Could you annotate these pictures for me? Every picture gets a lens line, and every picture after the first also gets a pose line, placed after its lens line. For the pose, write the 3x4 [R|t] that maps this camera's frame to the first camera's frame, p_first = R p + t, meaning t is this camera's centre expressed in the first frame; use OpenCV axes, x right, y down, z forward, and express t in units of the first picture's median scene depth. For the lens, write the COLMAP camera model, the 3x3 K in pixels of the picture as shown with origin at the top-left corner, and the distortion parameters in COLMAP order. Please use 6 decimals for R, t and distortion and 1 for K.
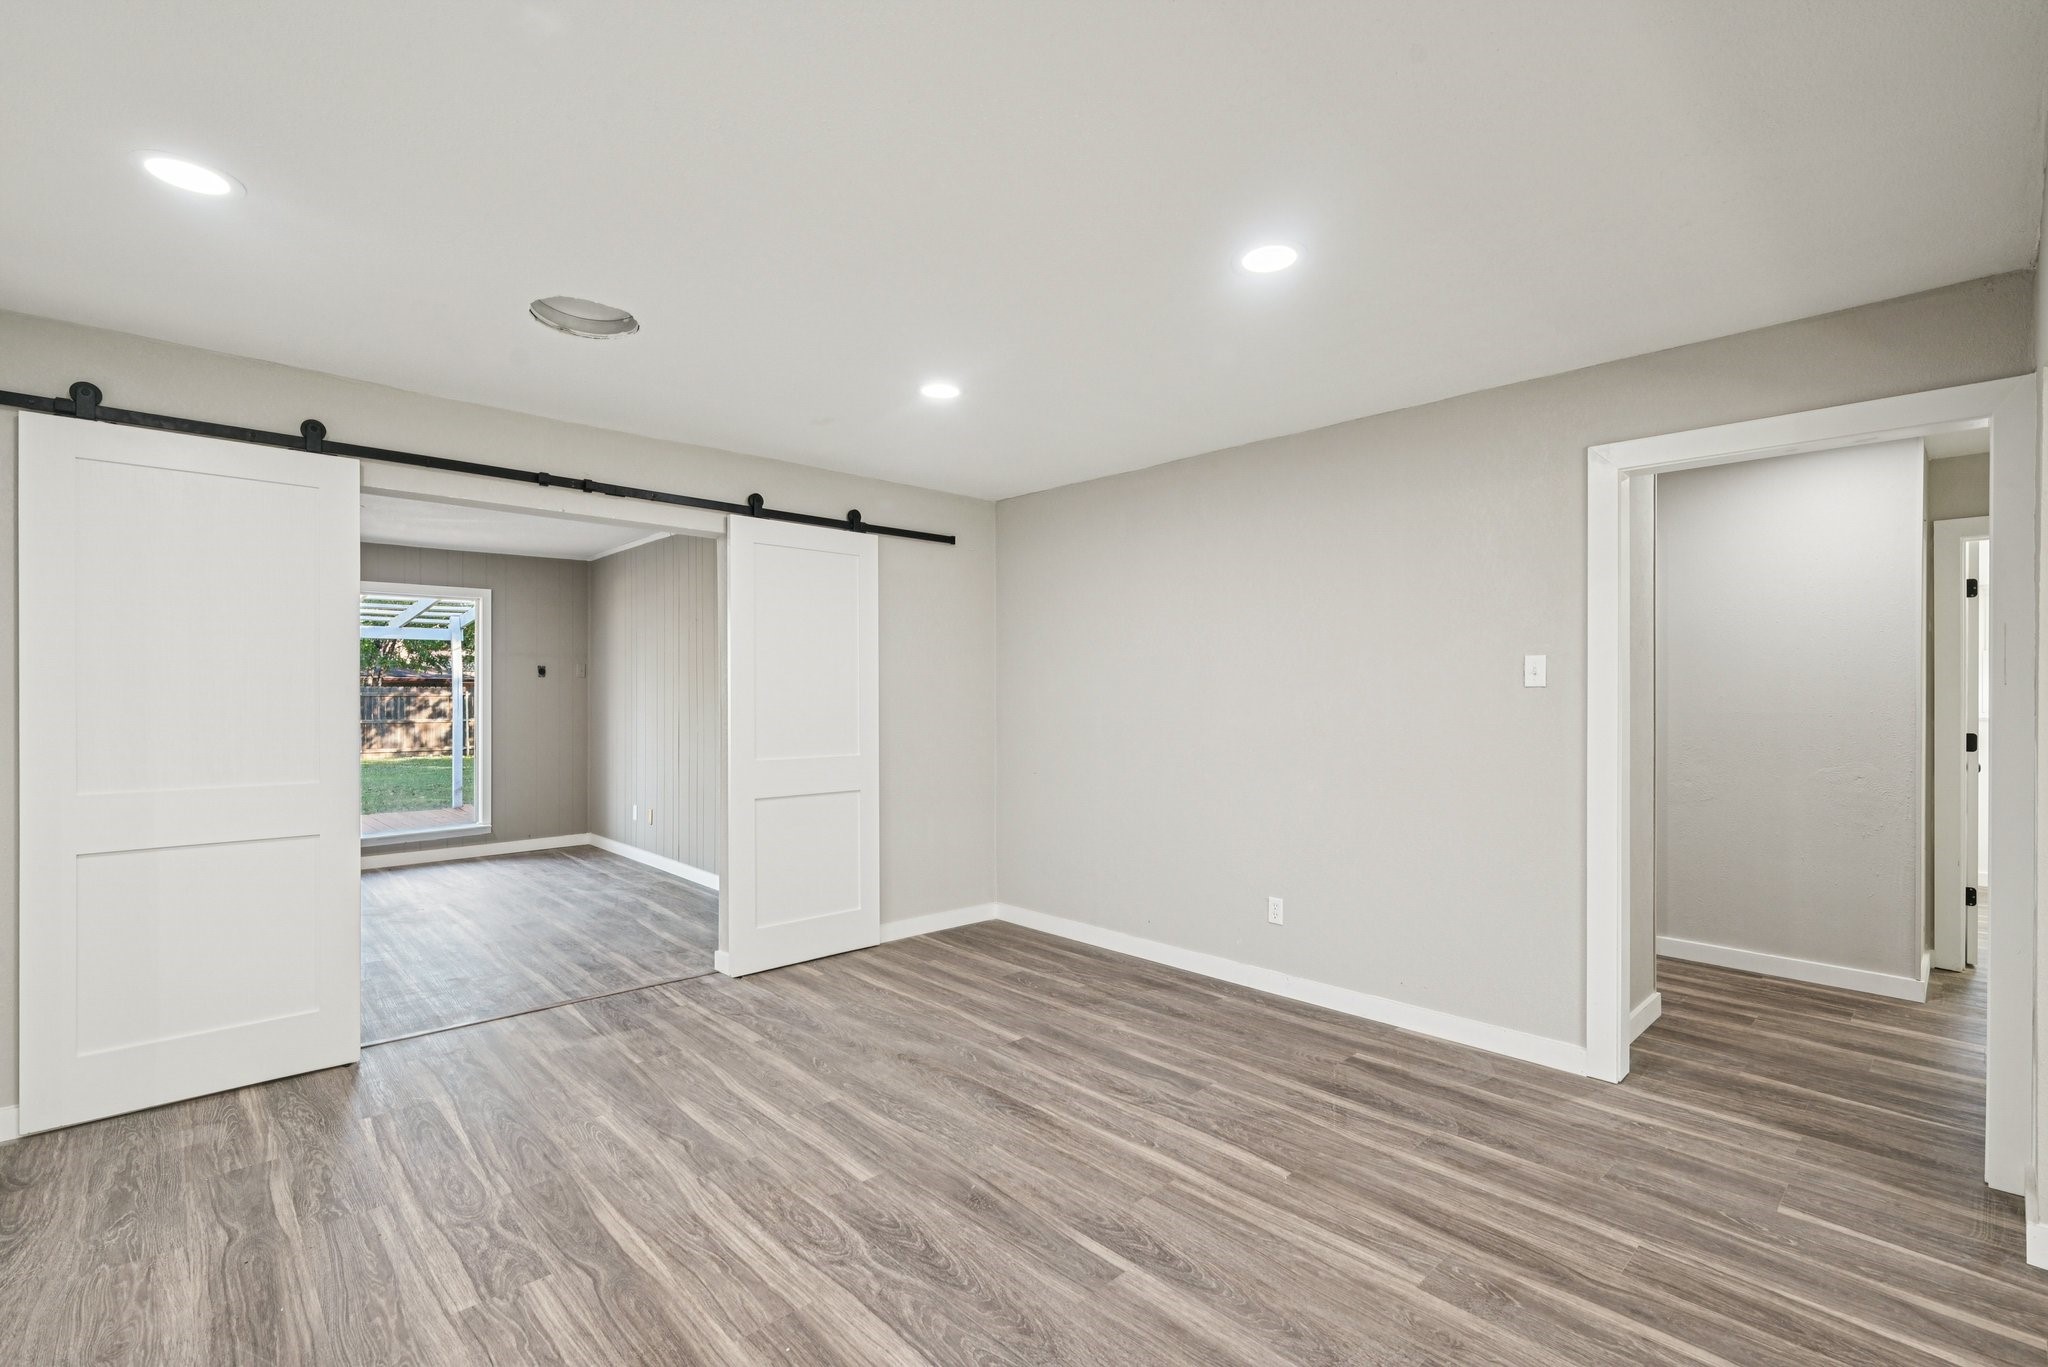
lens RADIAL K [[933.9, 0, 1022.9], [0, 933.9, 691.9], [0, 0, 1]] dist [0.000396, 0.000040]
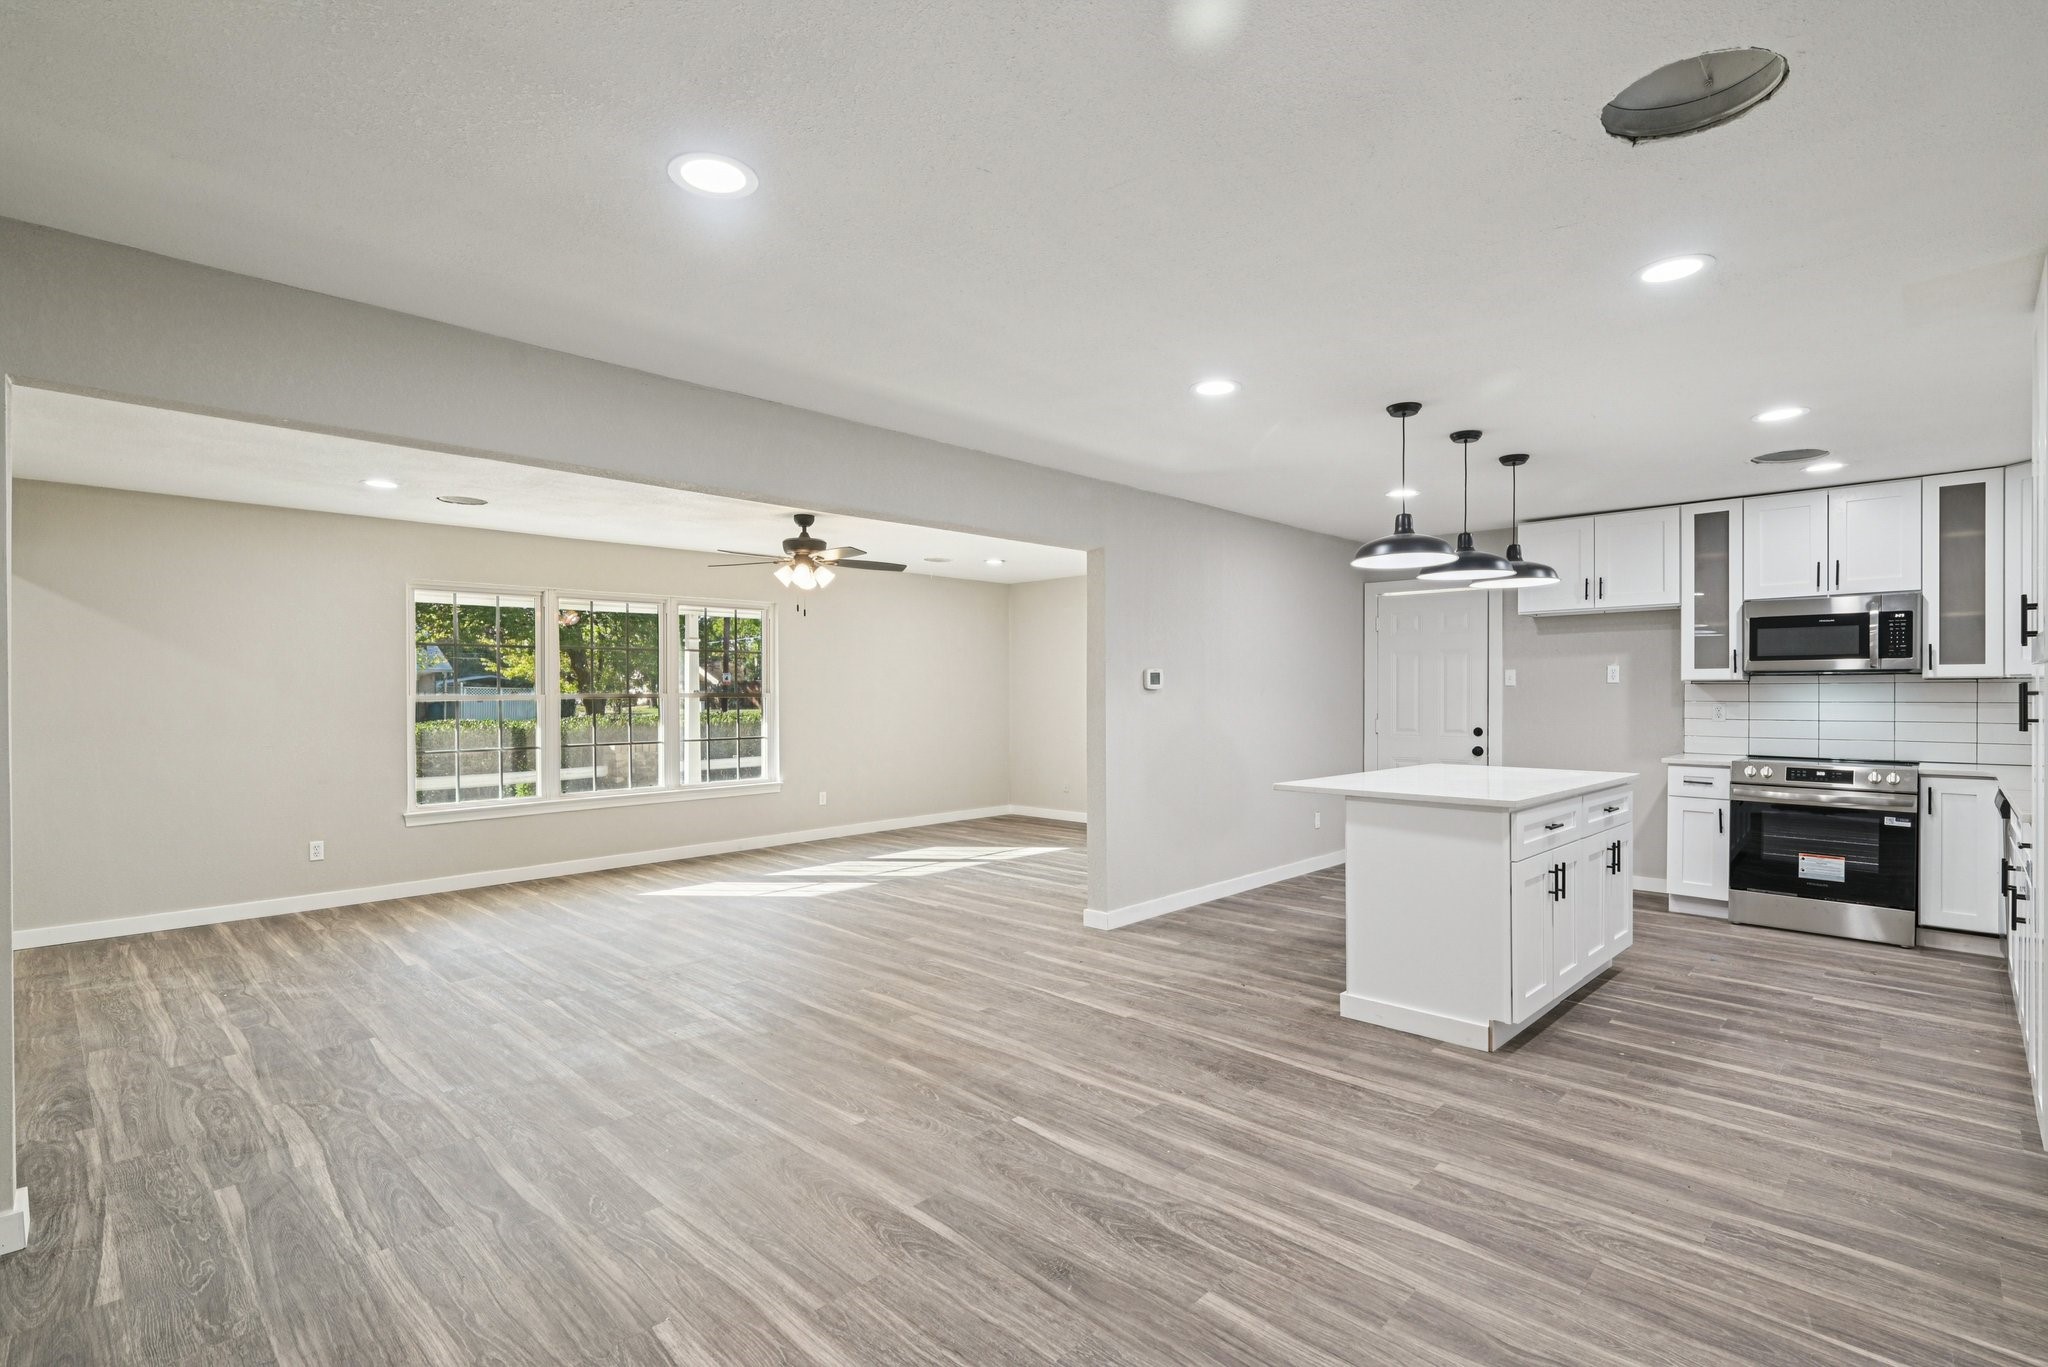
lens RADIAL K [[933.9, 0, 1025.8], [0, 933.9, 693.4], [0, 0, 1]] dist [0.000396, 0.000040]
pose [[-0.998875, 0.004158, -0.047243, 0.024182], [0.004407, 0.999977, -0.005175, 0.012847], [0.047221, -0.005377, -0.998870, 2.021047]]
